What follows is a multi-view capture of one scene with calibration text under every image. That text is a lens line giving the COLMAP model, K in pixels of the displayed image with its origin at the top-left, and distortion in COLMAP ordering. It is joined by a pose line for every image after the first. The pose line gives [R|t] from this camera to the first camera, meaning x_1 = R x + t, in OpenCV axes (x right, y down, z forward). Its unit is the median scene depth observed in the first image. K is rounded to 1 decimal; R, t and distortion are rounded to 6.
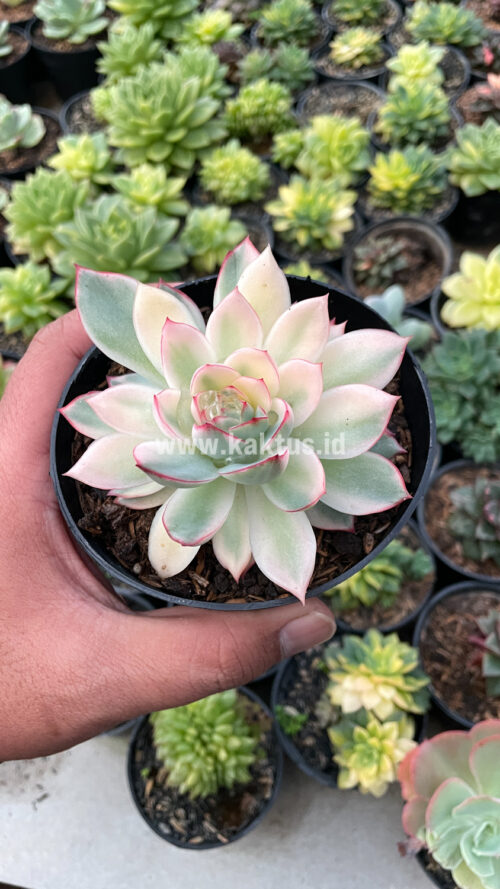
lens RADIAL K [[682.7, 0, 249.6], [0, 682.7, 445.0], [0, 0, 1]] dist [0.004851, -0.051879]
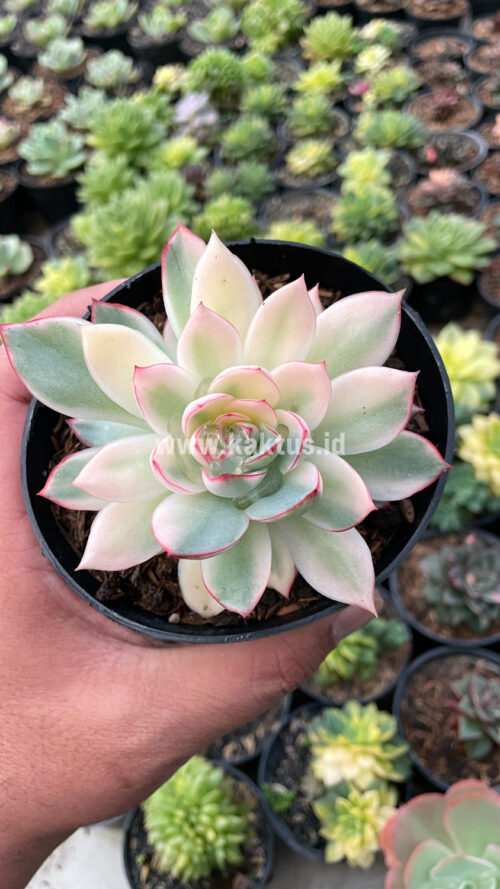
lens RADIAL K [[697.0, 0, 253.6], [0, 697.0, 444.1], [0, 0, 1]] dist [-0.000268, -0.062208]
pose [[0.996290, -0.082158, -0.025619, 0.086627], [0.078411, 0.989277, -0.123221, 0.002905], [0.035468, 0.120755, 0.992048, -0.093360]]
